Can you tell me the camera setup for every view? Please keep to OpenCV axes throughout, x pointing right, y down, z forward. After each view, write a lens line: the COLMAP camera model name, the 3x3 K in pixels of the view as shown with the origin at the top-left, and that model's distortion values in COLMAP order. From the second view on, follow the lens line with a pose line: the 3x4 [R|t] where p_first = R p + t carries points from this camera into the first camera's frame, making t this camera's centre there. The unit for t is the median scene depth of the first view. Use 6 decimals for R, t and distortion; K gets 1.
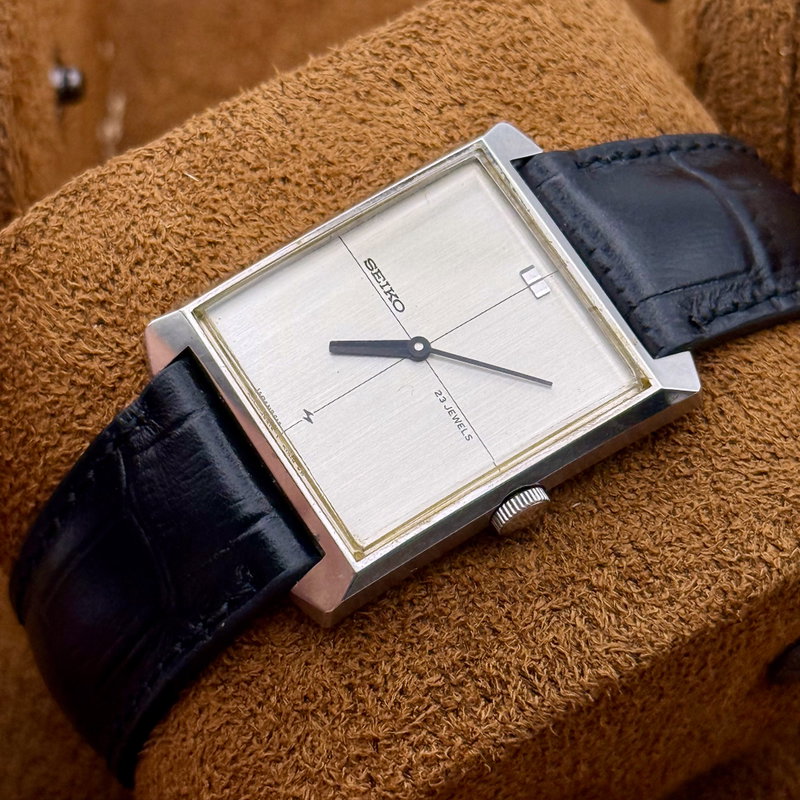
lens RADIAL K [[2960.4, 0, 401.5], [0, 2960.4, 435.3], [0, 0, 1]] dist [0.020525, 3.435407]
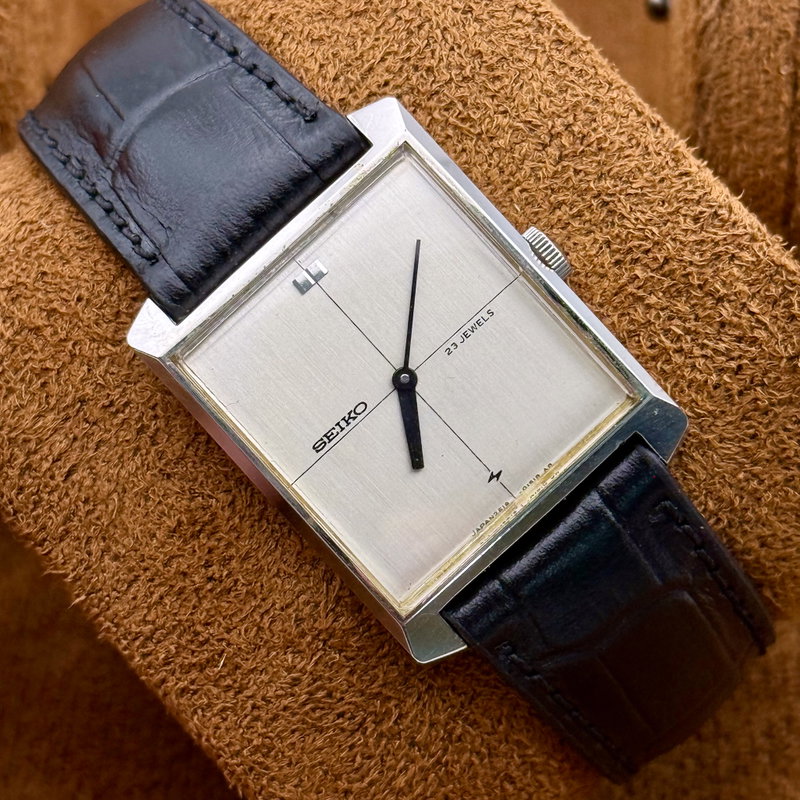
lens RADIAL K [[2960.4, 0, 401.5], [0, 2960.4, 435.3], [0, 0, 1]] dist [0.020525, 3.435407]
pose [[-0.179023, -0.980625, 0.079529, -0.089644], [0.928817, -0.141802, 0.342333, -0.366308], [-0.324423, 0.135153, 0.936207, 0.080574]]
